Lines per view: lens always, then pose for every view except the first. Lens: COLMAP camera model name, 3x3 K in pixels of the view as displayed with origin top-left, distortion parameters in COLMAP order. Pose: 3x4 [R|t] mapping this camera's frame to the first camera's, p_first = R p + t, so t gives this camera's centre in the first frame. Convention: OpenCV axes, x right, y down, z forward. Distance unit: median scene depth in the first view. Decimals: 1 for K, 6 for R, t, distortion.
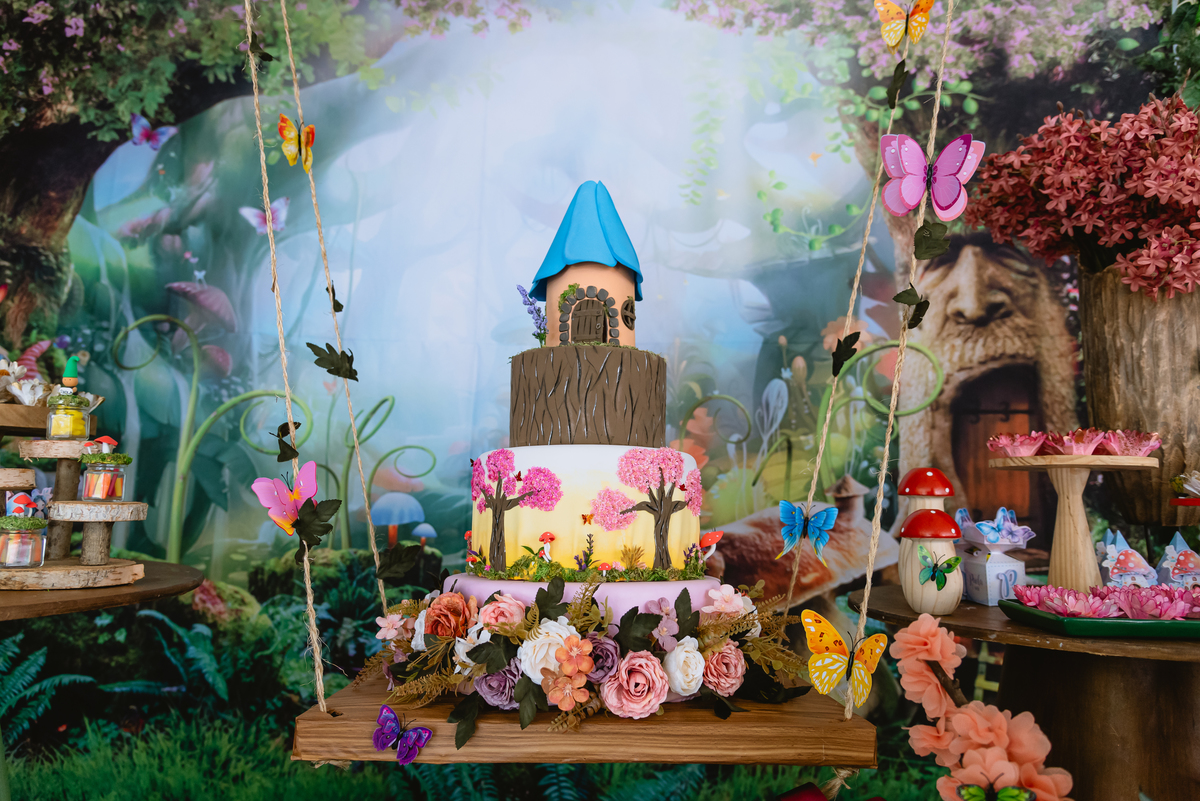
lens RADIAL K [[832.1, 0, 600.0], [0, 832.1, 400.5], [0, 0, 1]] dist [-0.007931, -0.002892]
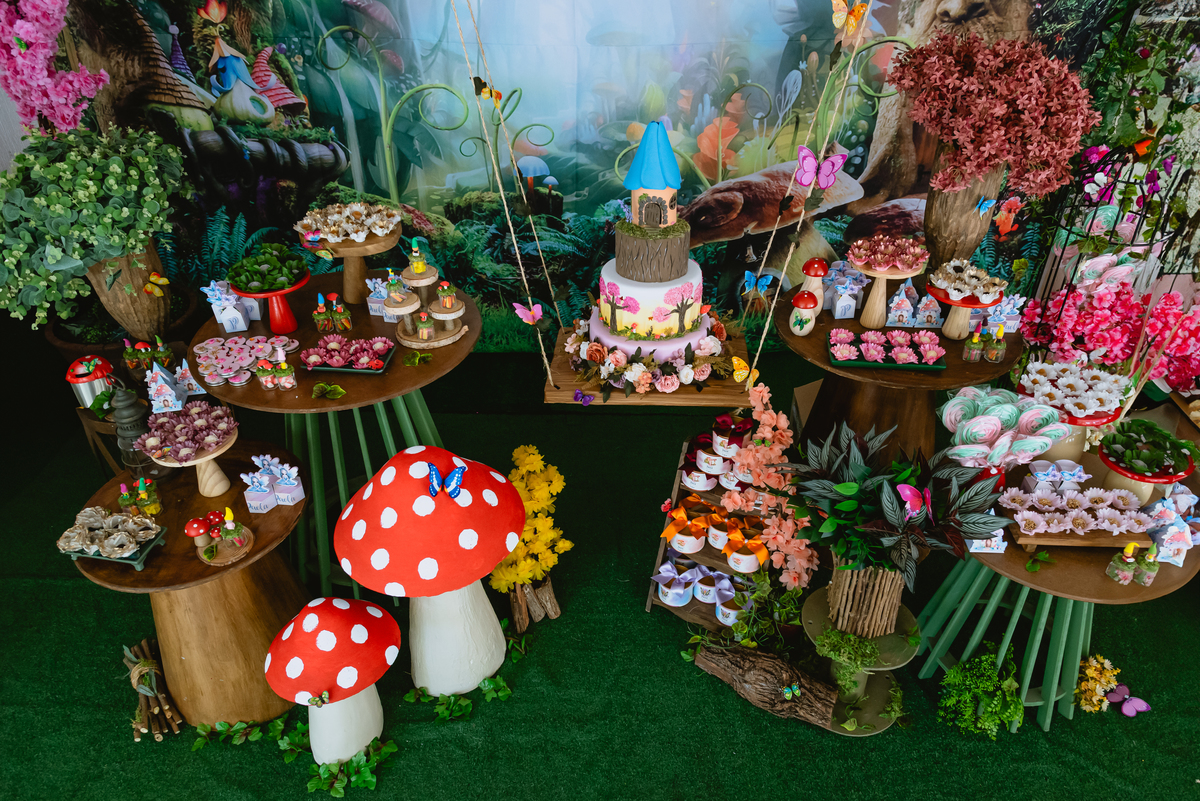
lens RADIAL K [[811.9, 0, 626.0], [0, 811.9, 414.9], [0, 0, 1]] dist [0.000463, -0.003554]
pose [[0.998327, 0.022313, -0.053336, 0.043929], [0.018638, 0.749069, 0.662229, -1.158176], [0.054729, -0.662116, 0.747401, -0.921447]]
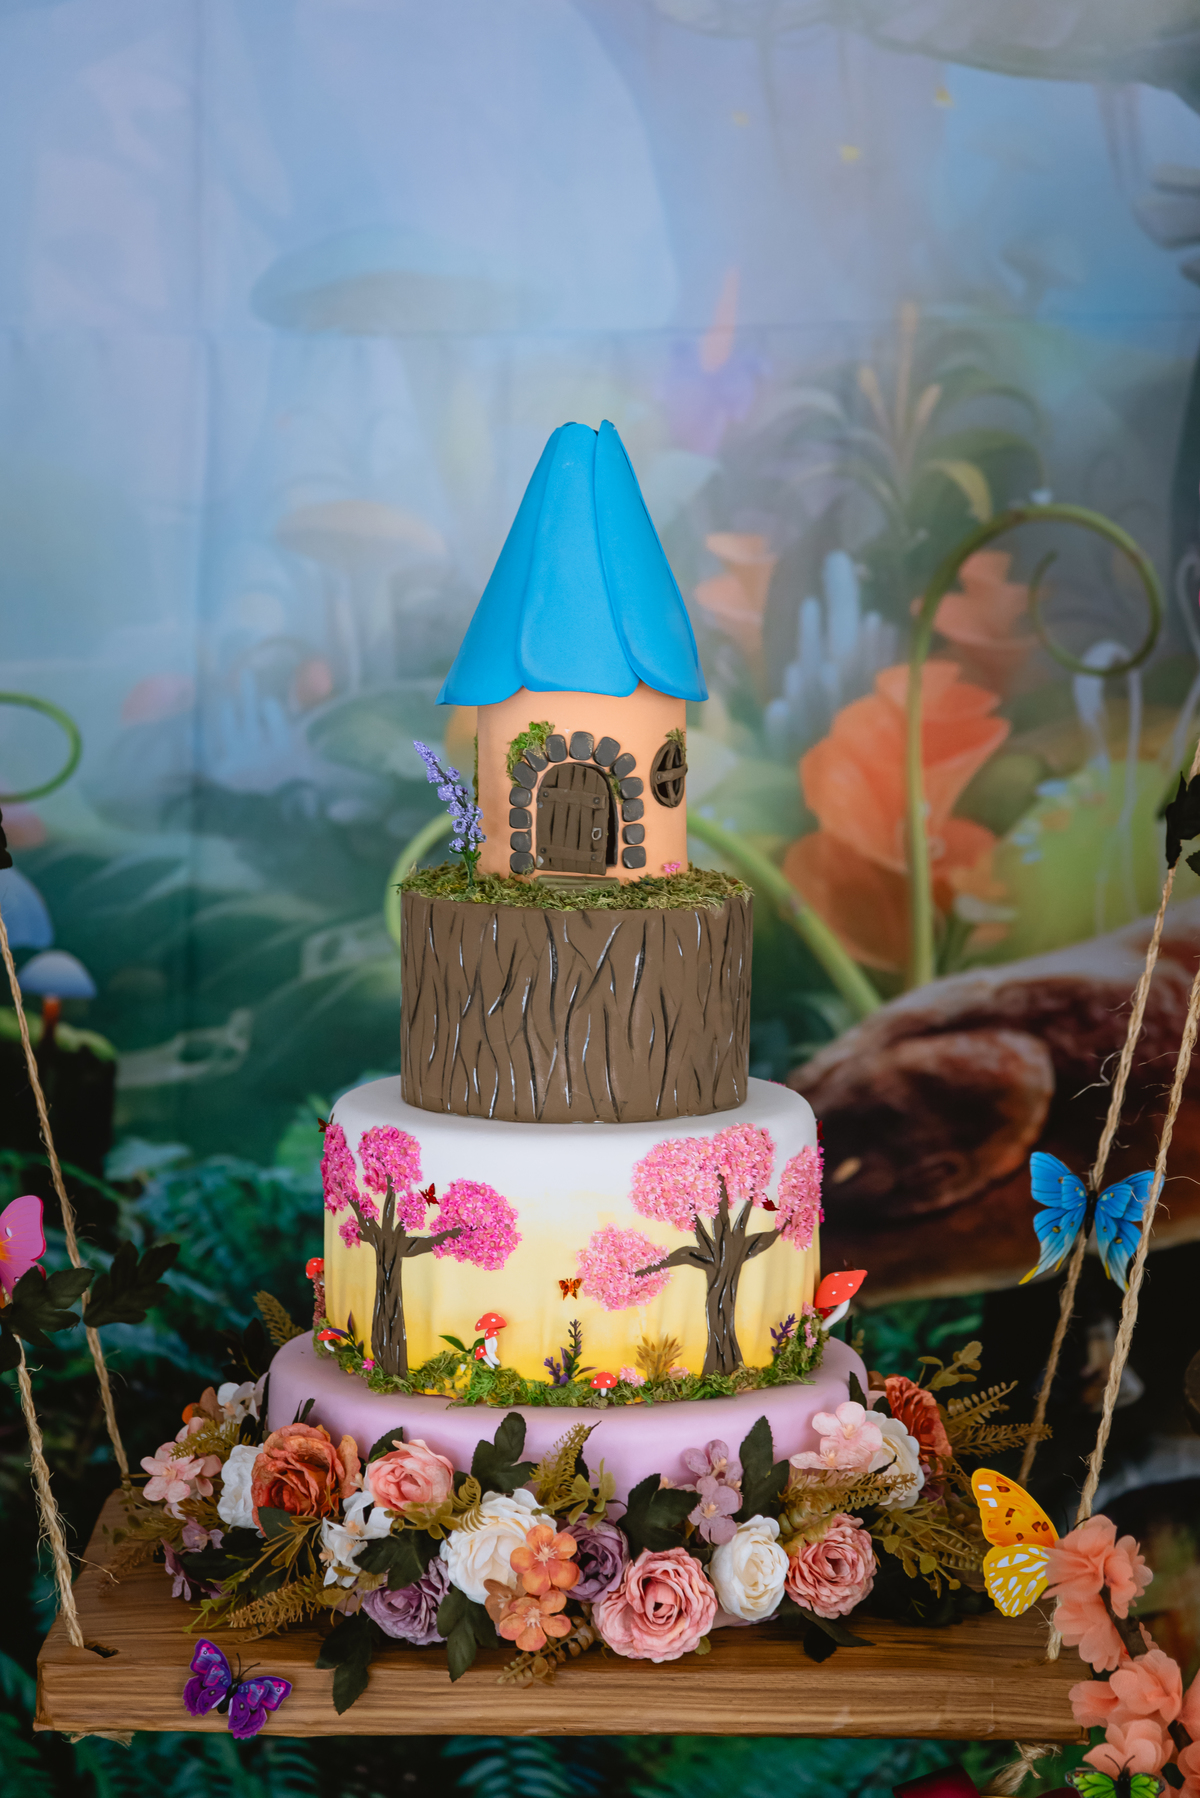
lens RADIAL K [[5526.6, 0, 771.9], [0, 5526.6, 898.3], [0, 0, 1]] dist [0.058640, -1.235696]
pose [[0.999988, 0.001328, 0.004735, 0.086351], [-0.002613, 0.959217, 0.282658, -0.974786], [-0.004166, -0.282667, 0.959209, -2.031954]]
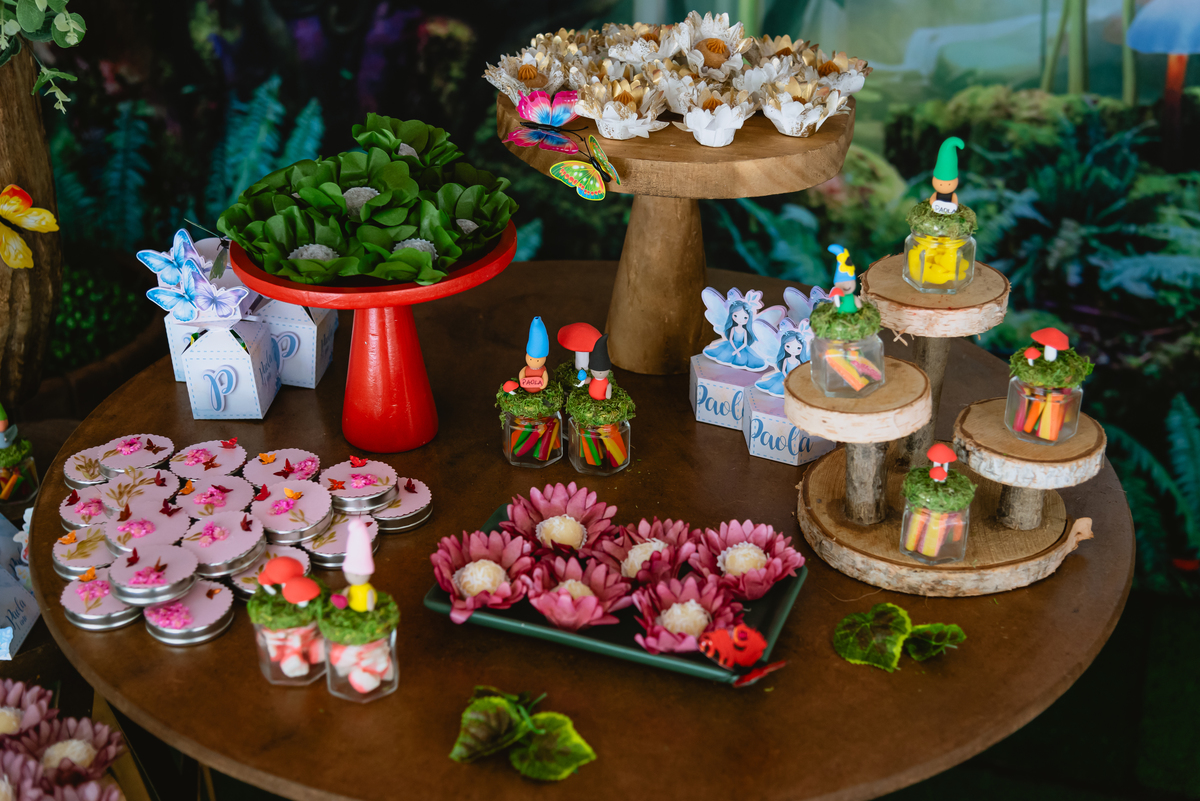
lens RADIAL K [[1691.0, 0, 600.0], [0, 1691.0, 400.5], [0, 0, 1]] dist [0.181203, -0.758179]
pose [[0.939120, 0.137324, -0.314953, -0.503291], [0.056016, 0.843200, 0.534674, -0.529478], [0.338992, -0.519766, 0.784173, -0.025287]]
